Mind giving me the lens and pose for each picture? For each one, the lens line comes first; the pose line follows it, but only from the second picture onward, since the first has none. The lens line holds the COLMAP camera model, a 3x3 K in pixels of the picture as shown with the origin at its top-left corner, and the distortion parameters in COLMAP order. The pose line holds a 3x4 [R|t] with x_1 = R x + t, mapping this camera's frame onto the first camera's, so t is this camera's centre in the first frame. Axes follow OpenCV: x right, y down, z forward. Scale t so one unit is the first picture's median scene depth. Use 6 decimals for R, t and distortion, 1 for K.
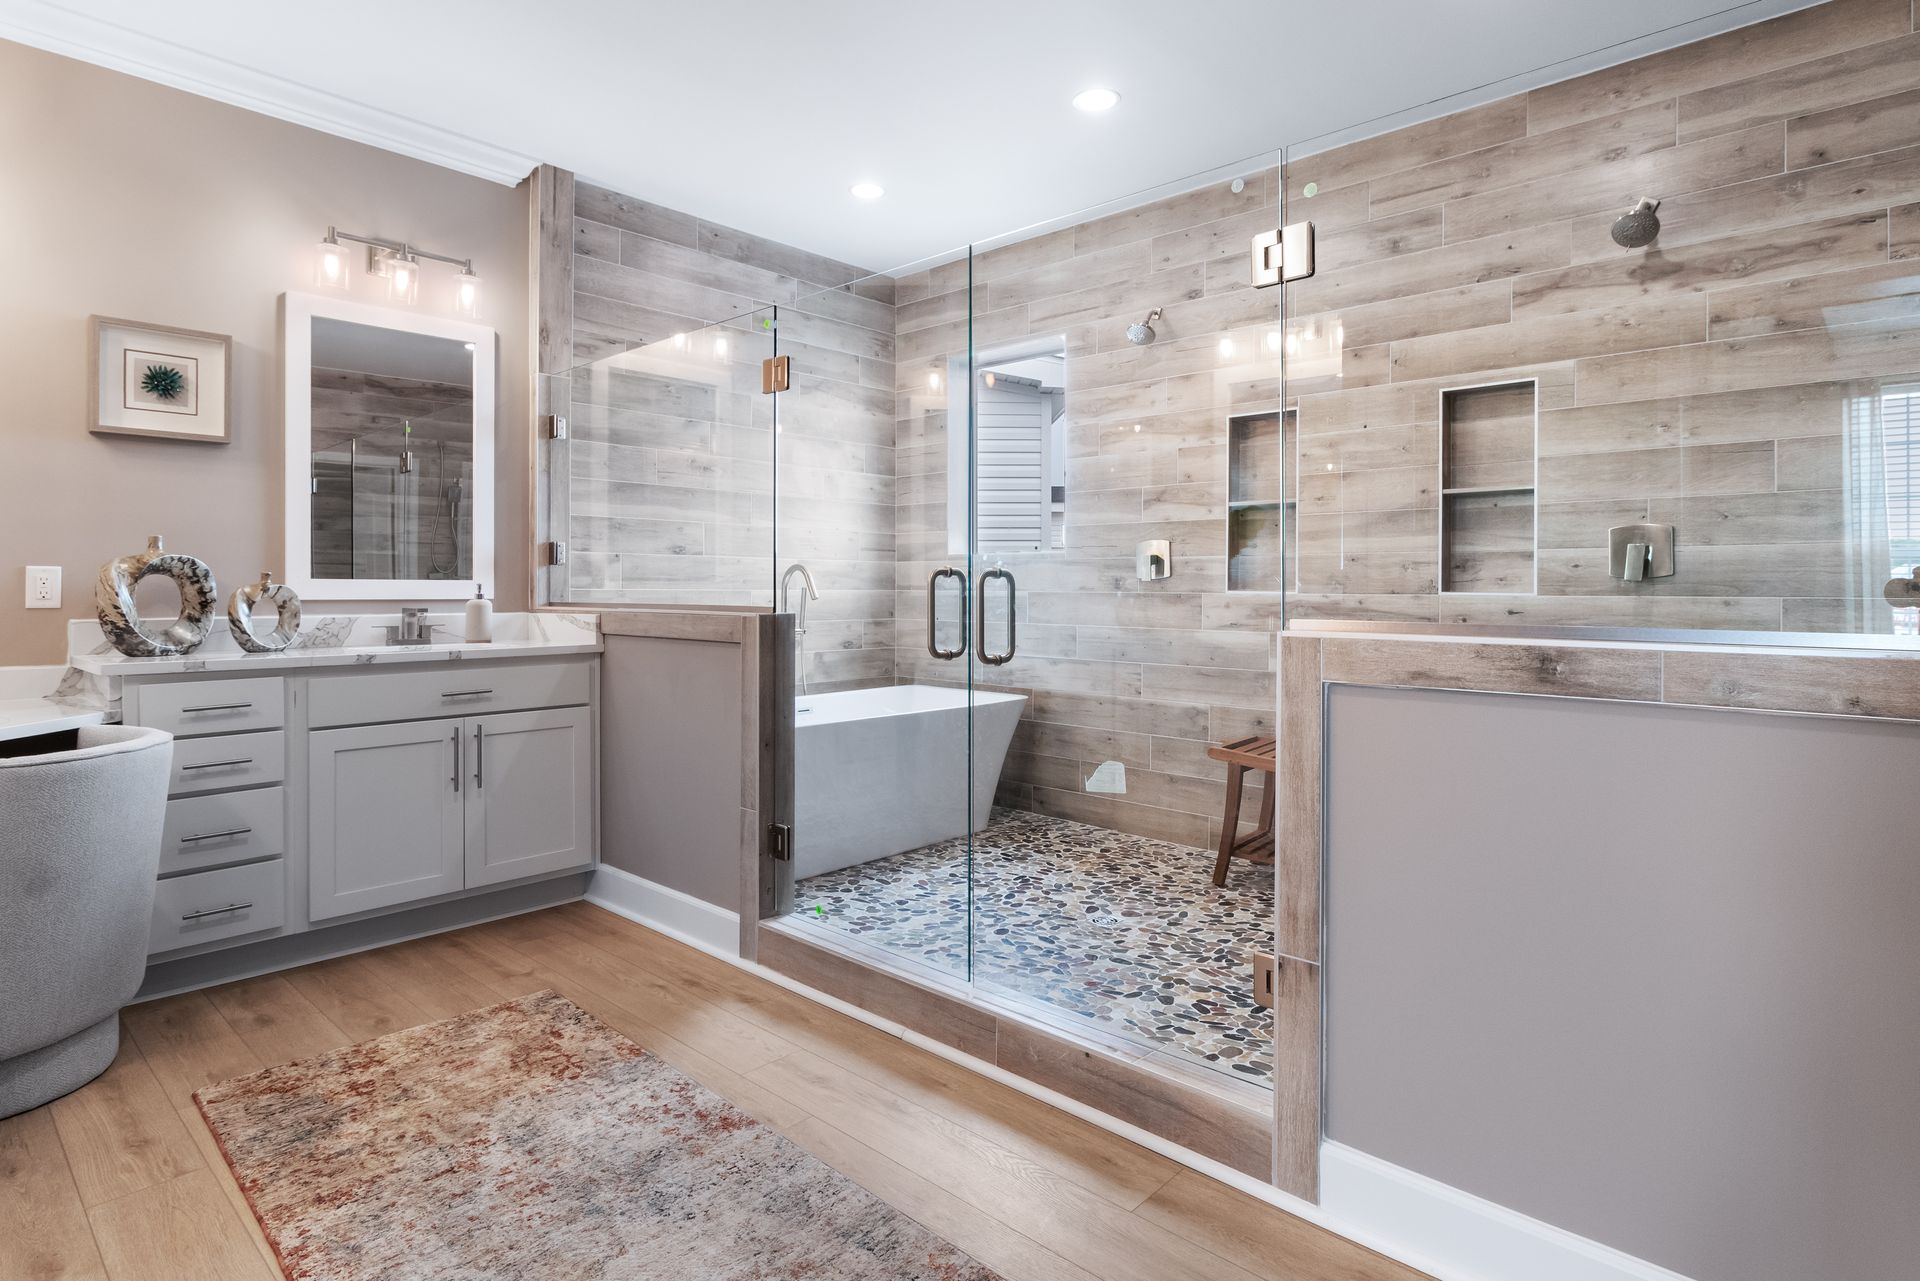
lens RADIAL K [[1013.0, 0, 969.2], [0, 1013.0, 599.7], [0, 0, 1]] dist [0.002450, -0.000017]
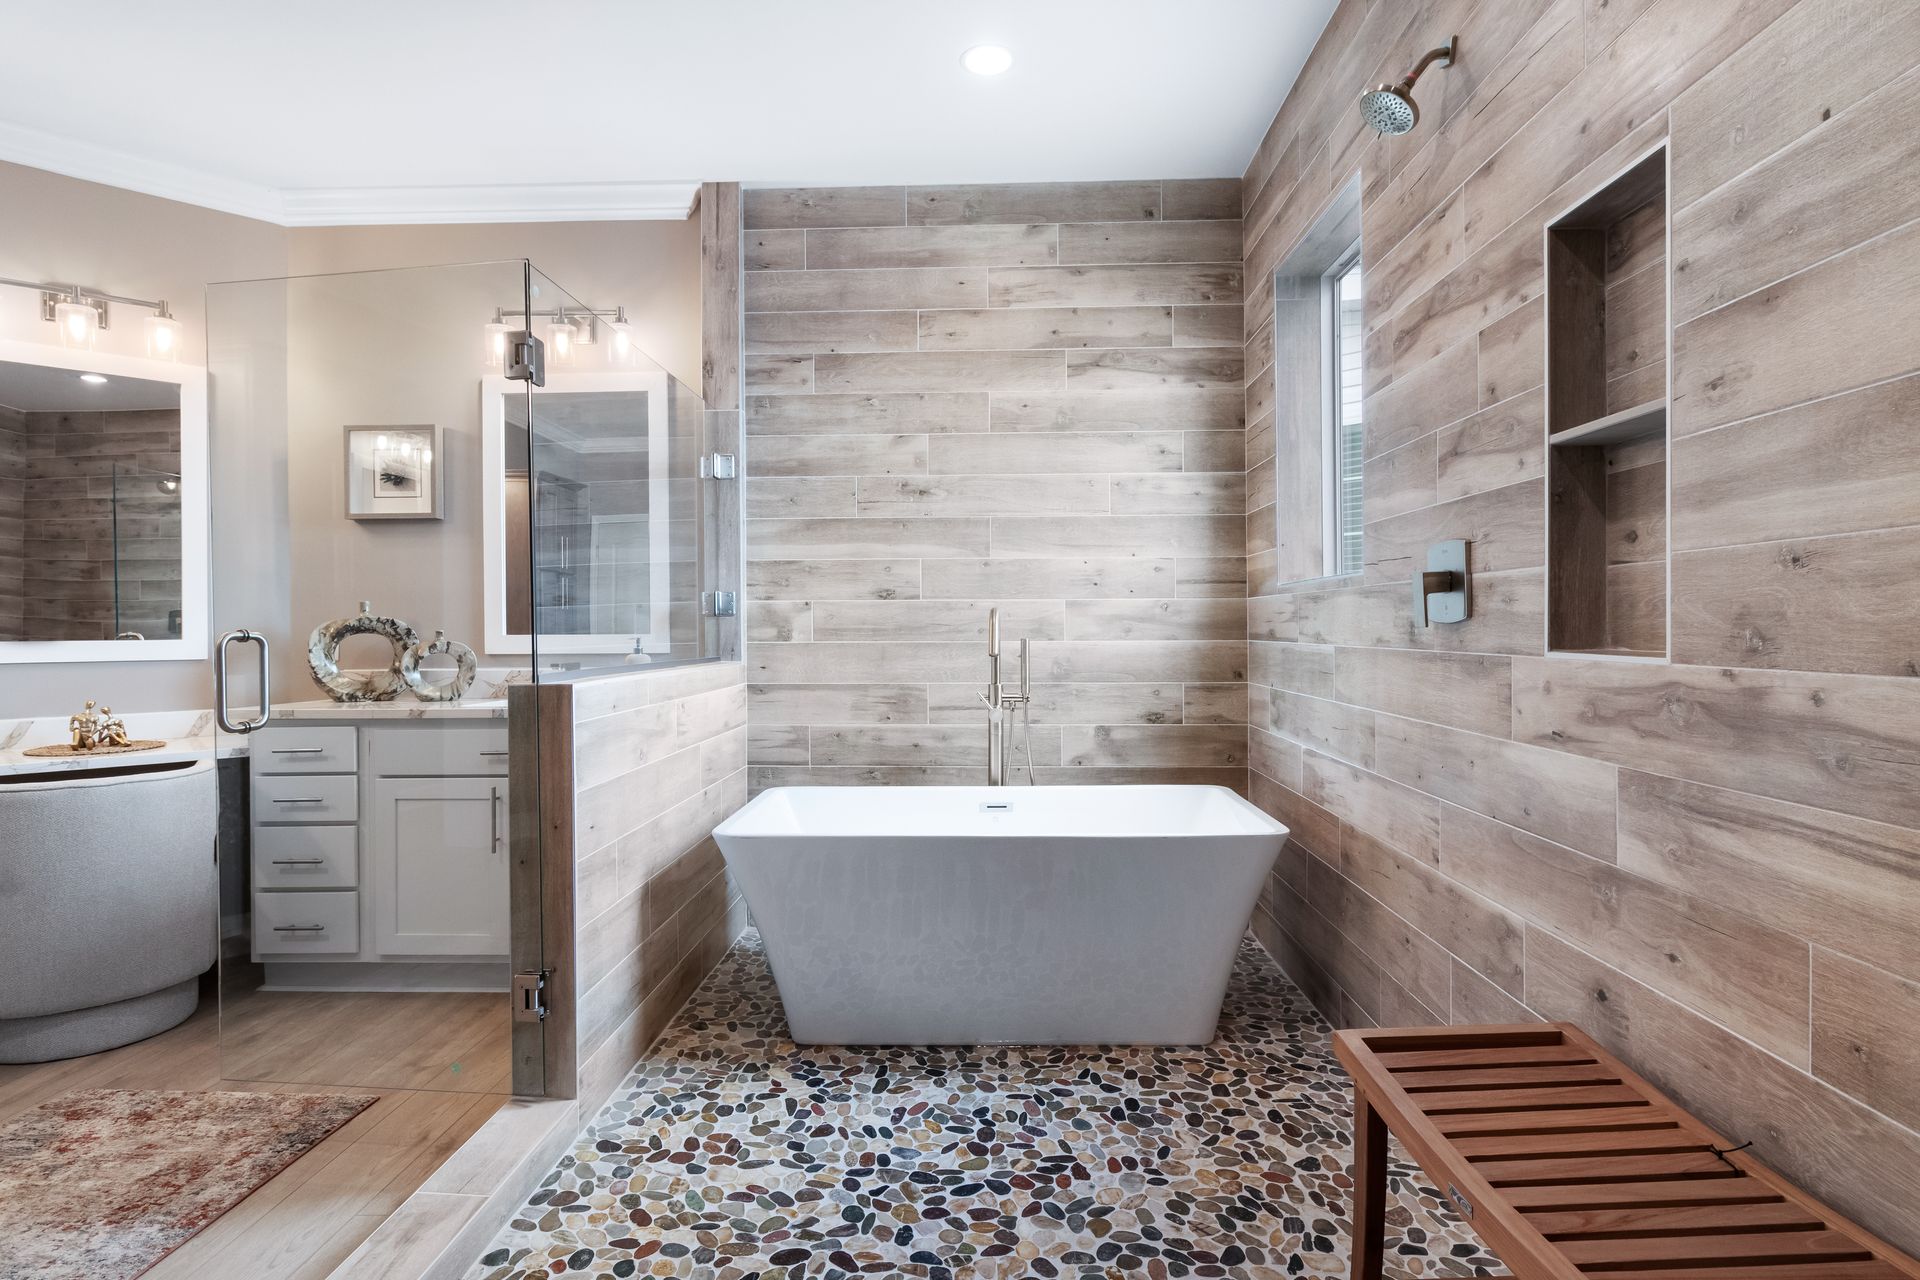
lens RADIAL K [[1001.7, 0, 958.1], [0, 1001.7, 638.2], [0, 0, 1]] dist [0.002255, 0.000319]
pose [[0.652360, 0.000184, -0.757909, 0.454236], [0.000305, 1.000000, 0.000506, -0.016158], [0.757909, -0.000561, 0.652360, 0.618915]]
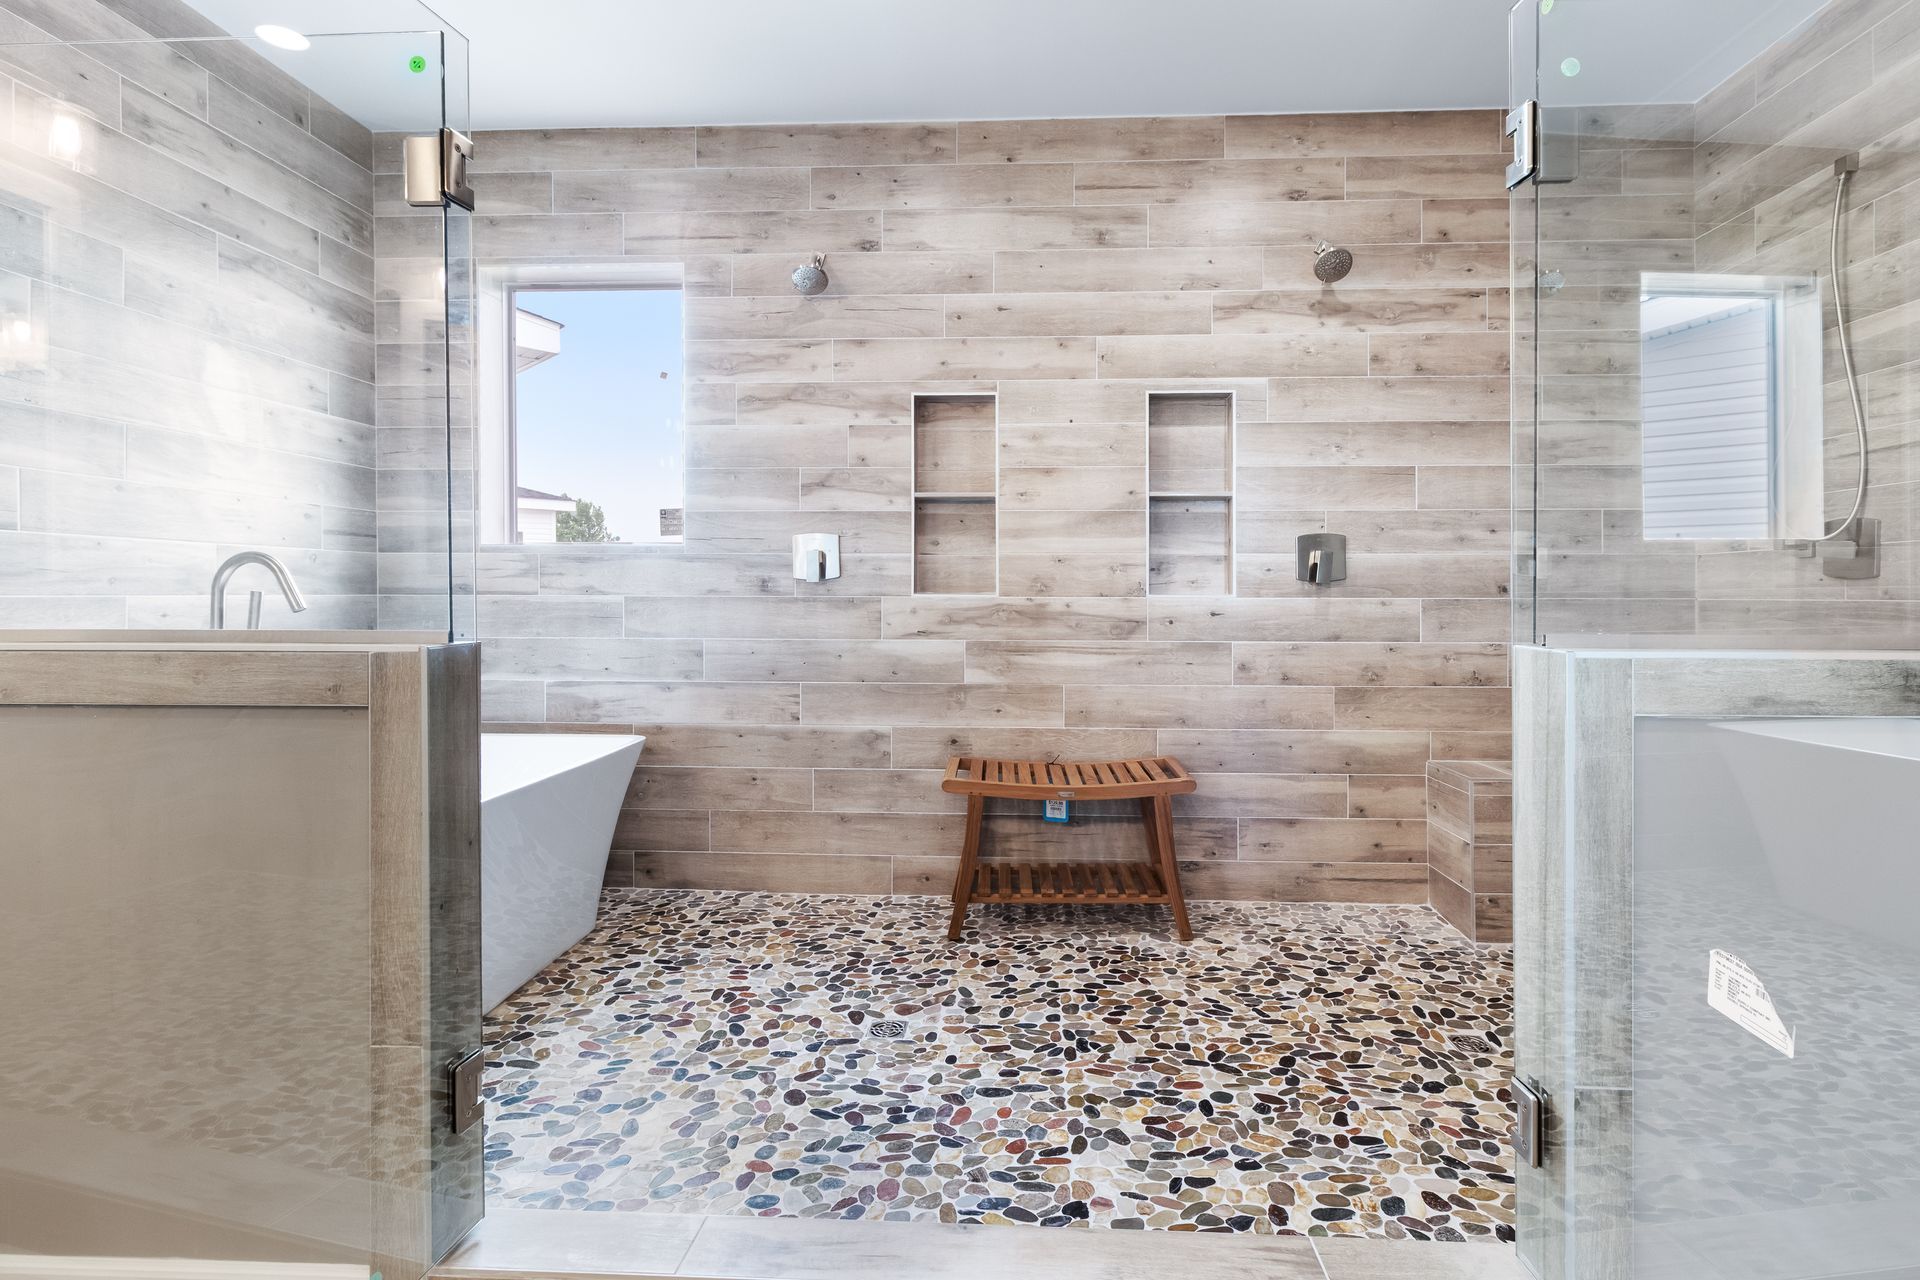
lens RADIAL K [[934.8, 0, 992.9], [0, 934.8, 599.3], [0, 0, 1]] dist [0.004366, 0.000745]
pose [[0.767024, -0.008107, 0.641567, -0.233508], [0.008423, 0.999961, 0.002565, -0.006302], [-0.641563, 0.003436, 0.767063, 0.378676]]
